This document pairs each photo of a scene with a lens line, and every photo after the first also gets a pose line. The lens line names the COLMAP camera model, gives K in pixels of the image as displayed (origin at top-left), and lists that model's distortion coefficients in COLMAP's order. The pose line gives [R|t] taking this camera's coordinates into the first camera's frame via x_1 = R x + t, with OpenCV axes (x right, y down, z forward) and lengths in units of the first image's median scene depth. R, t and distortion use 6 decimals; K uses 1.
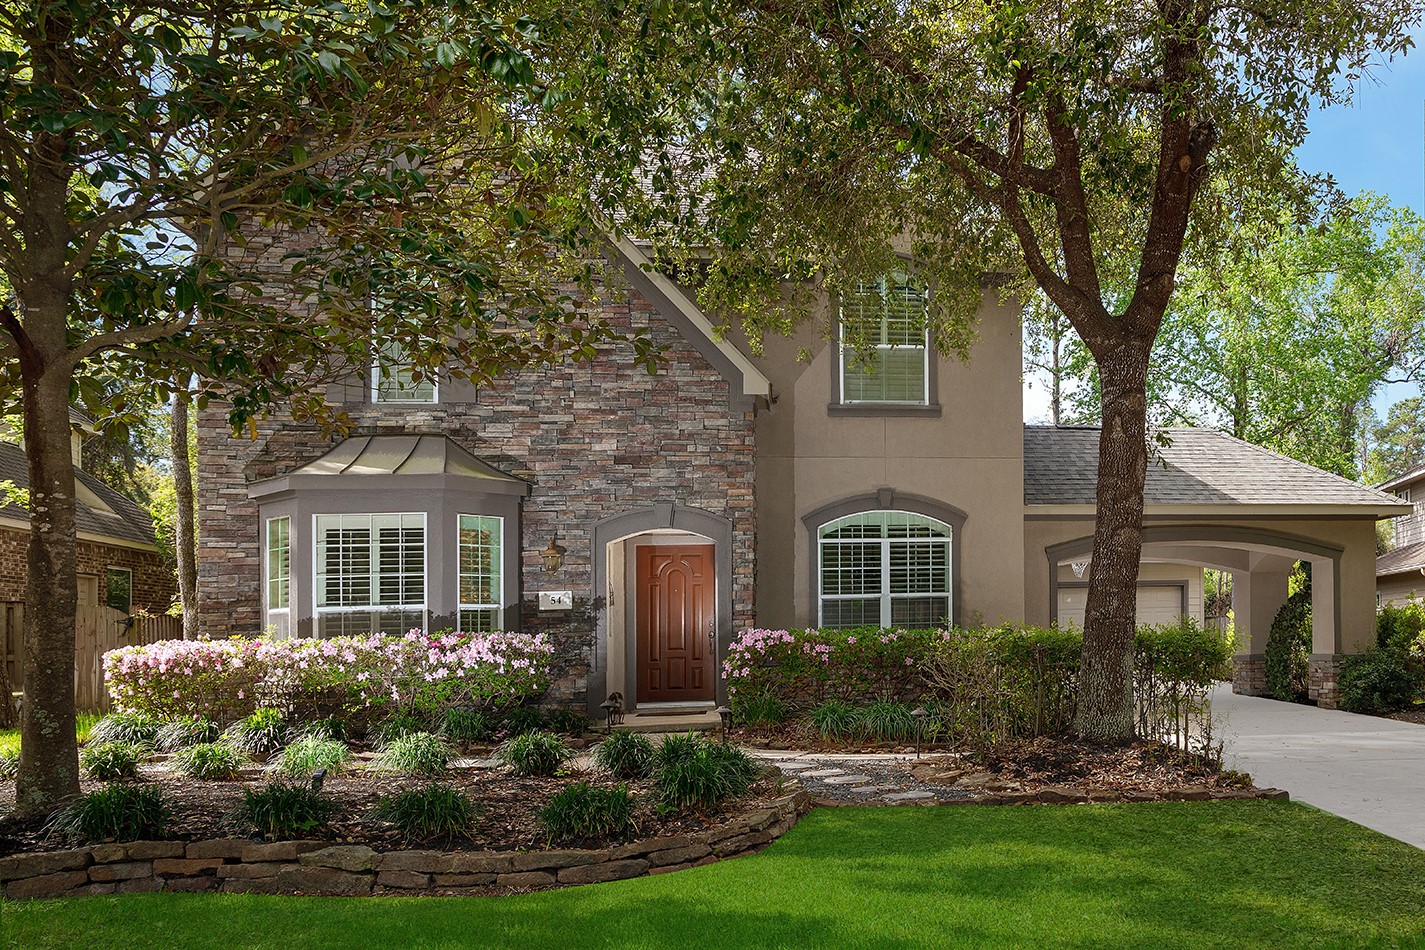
lens RADIAL K [[953.7, 0, 713.3], [0, 953.7, 449.1], [0, 0, 1]] dist [0.024033, 0.000045]
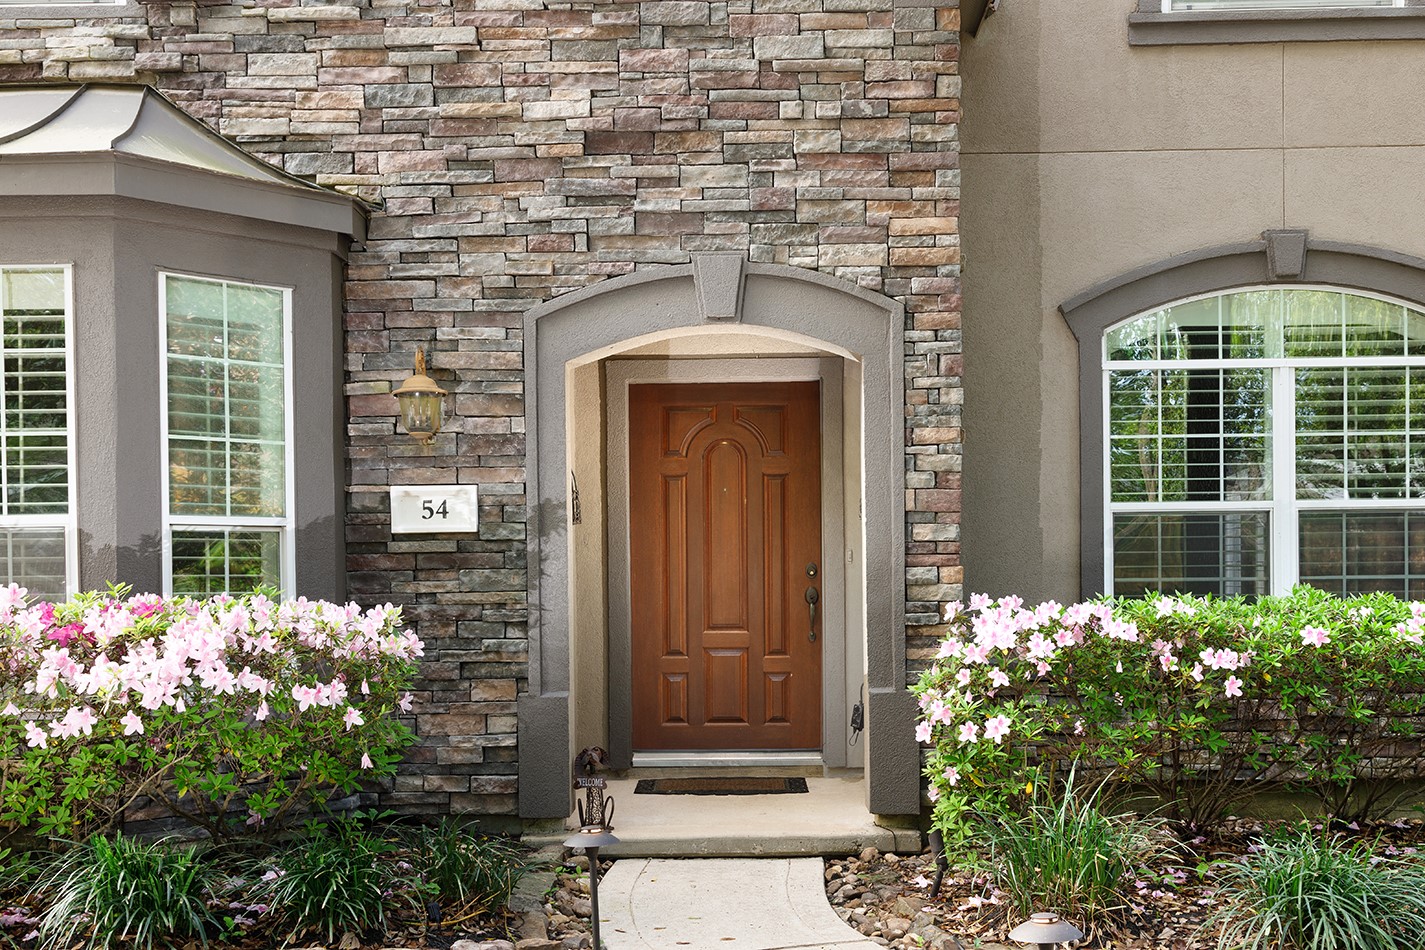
lens RADIAL K [[2019.8, 0, 712.5], [0, 2019.8, 475.0], [0, 0, 1]] dist [0.110725, 0.003145]
pose [[0.999433, 0.009659, -0.032243, -0.026025], [-0.005101, 0.990340, 0.138564, 0.030284], [0.033270, -0.138321, 0.989829, 0.191061]]
